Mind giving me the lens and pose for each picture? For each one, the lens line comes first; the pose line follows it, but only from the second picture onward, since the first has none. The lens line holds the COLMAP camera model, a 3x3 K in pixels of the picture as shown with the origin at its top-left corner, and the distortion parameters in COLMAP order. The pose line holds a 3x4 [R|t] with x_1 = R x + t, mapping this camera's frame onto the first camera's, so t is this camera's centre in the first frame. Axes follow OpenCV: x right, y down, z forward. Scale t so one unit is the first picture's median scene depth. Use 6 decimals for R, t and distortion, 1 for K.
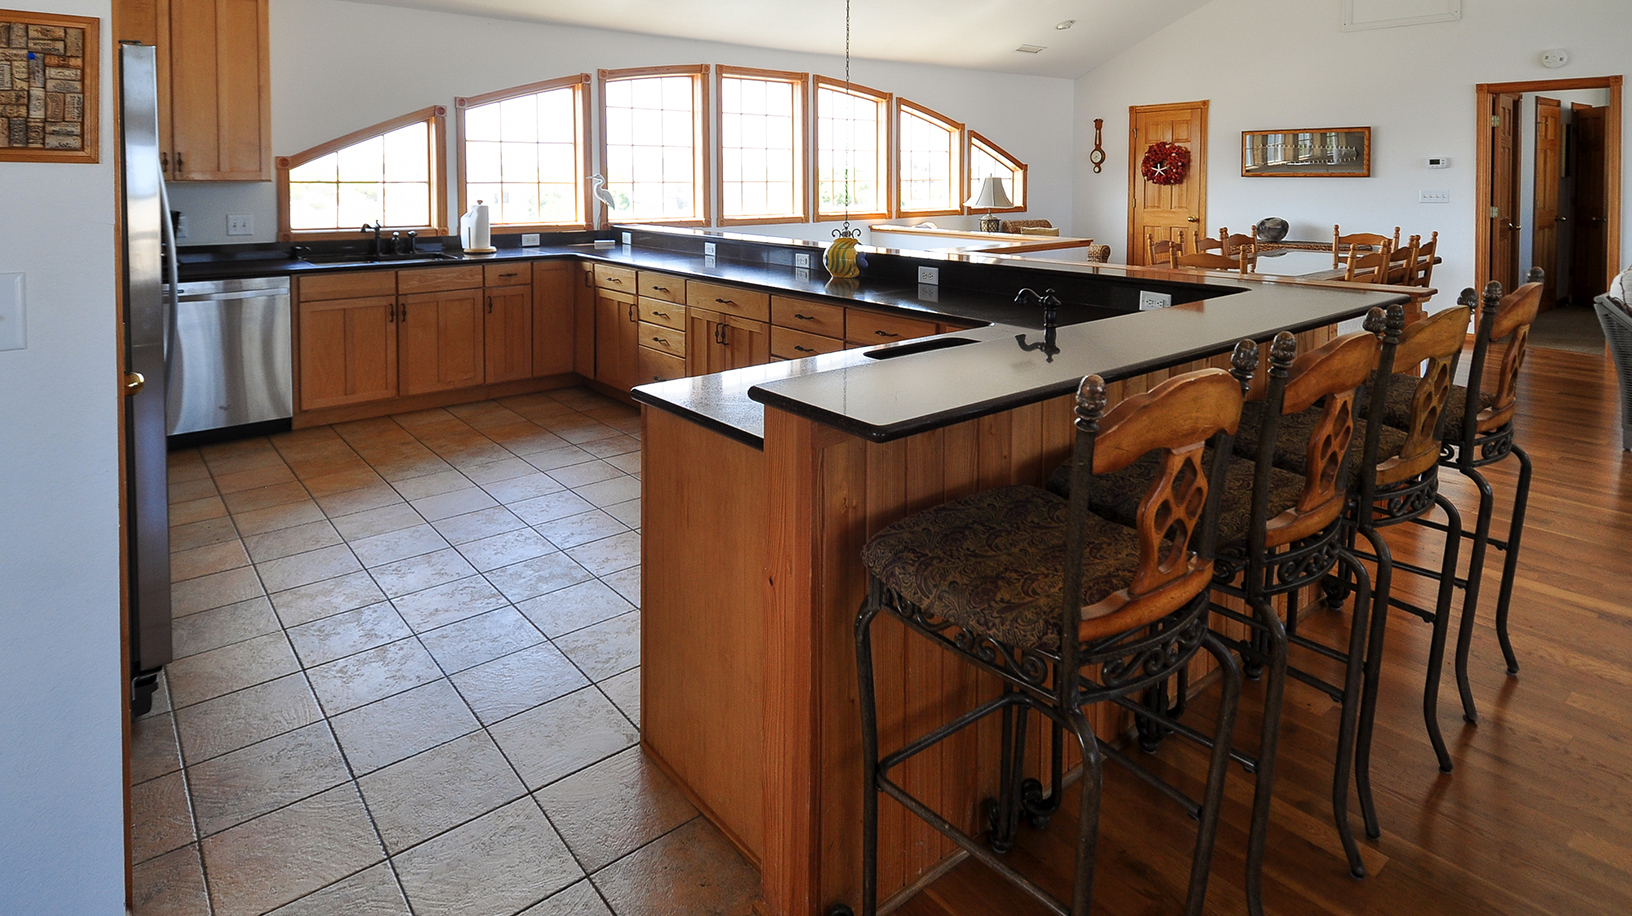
lens RADIAL K [[861.1, 0, 809.2], [0, 861.1, 363.0], [0, 0, 1]] dist [0.053229, -0.049289]
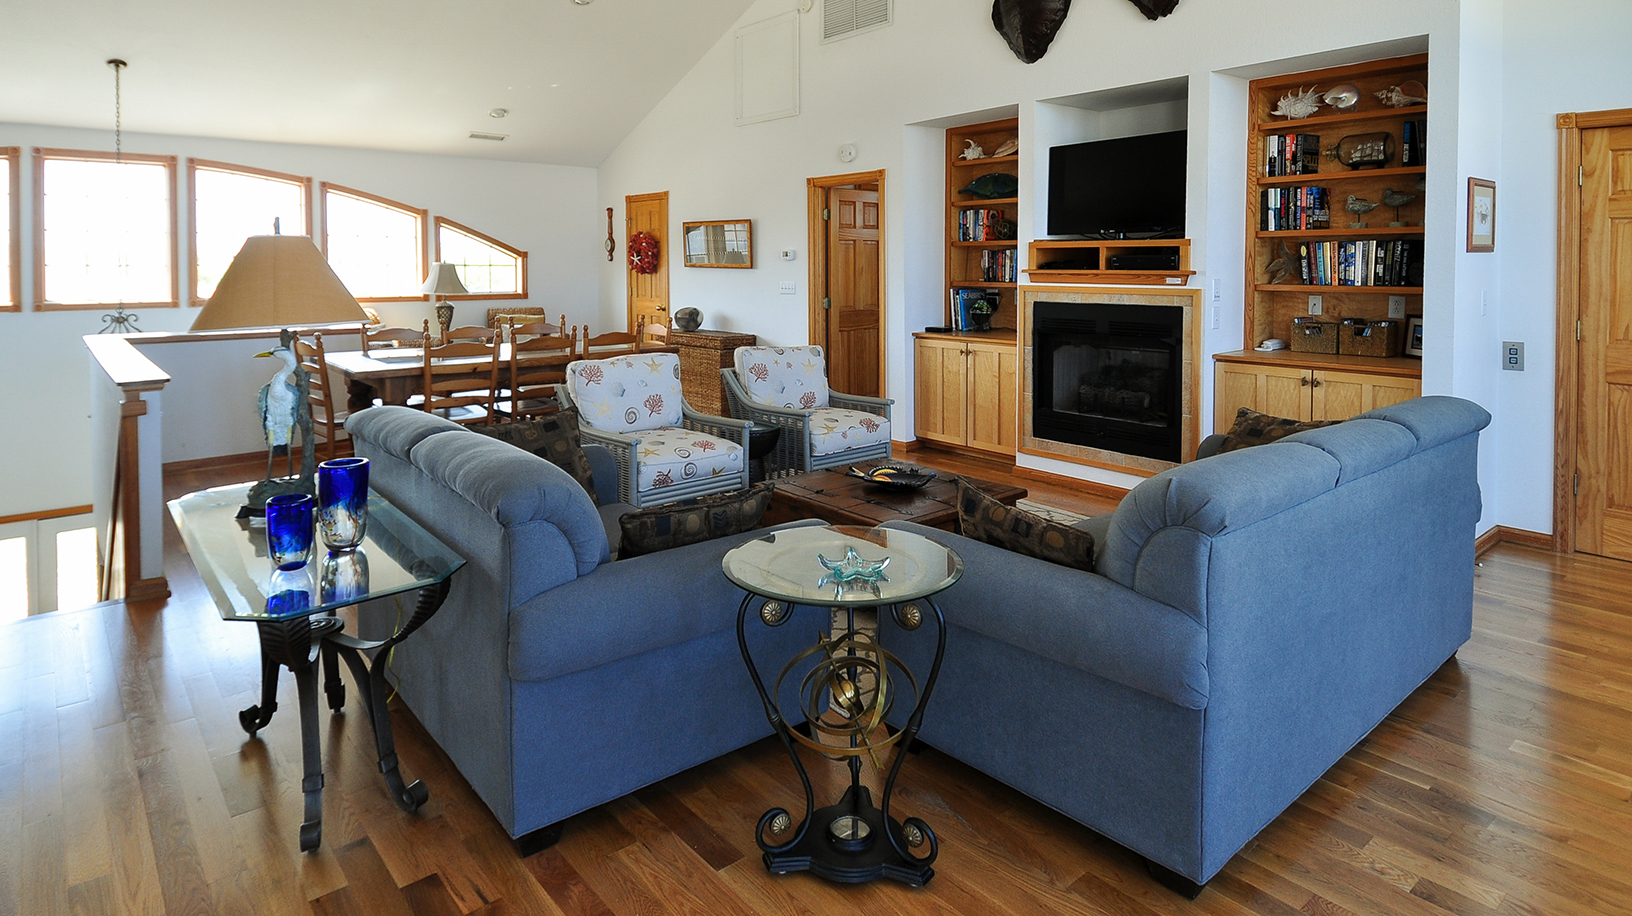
lens RADIAL K [[885.2, 0, 811.6], [0, 885.2, 397.7], [0, 0, 1]] dist [0.058918, -0.057133]
pose [[0.999397, 0.002015, 0.034673, 0.731238], [0.000053, 0.998227, -0.059528, -0.003739], [-0.034731, 0.059494, 0.997624, -0.015685]]
